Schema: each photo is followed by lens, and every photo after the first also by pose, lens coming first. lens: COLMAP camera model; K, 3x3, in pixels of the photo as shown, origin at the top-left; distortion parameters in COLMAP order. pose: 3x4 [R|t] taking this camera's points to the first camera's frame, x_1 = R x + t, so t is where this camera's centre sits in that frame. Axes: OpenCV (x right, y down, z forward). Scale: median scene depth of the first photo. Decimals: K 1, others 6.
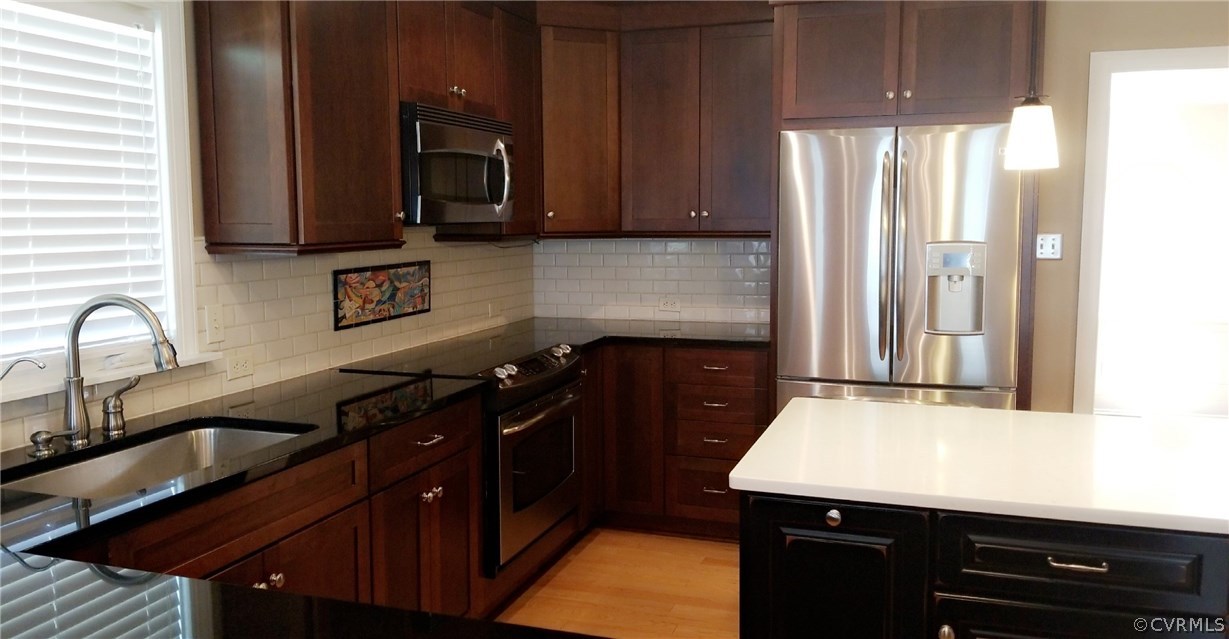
lens RADIAL K [[962.5, 0, 615.0], [0, 962.5, 298.0], [0, 0, 1]] dist [0.097422, -0.179830]
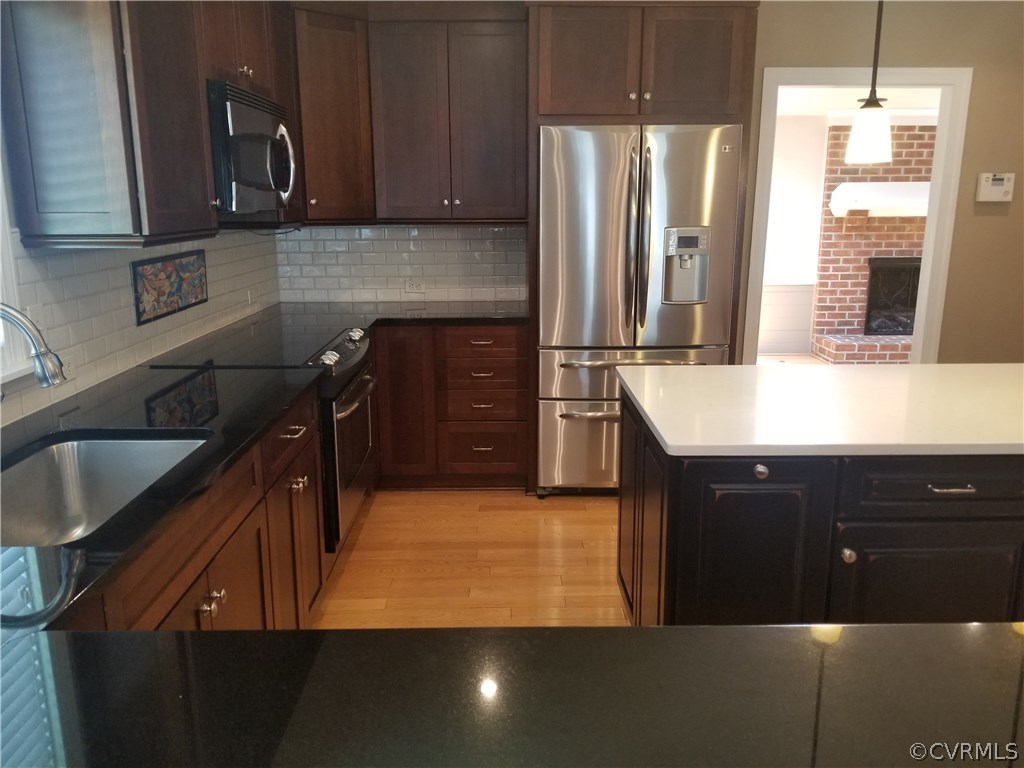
lens RADIAL K [[805.5, 0, 512.0], [0, 805.5, 384.0], [0, 0, 1]] dist [0.068995, -0.149346]
pose [[0.944386, -0.071283, 0.321020, -0.185758], [0.027917, 0.990078, 0.137720, -0.008721], [-0.327652, -0.121099, 0.937005, 0.110892]]
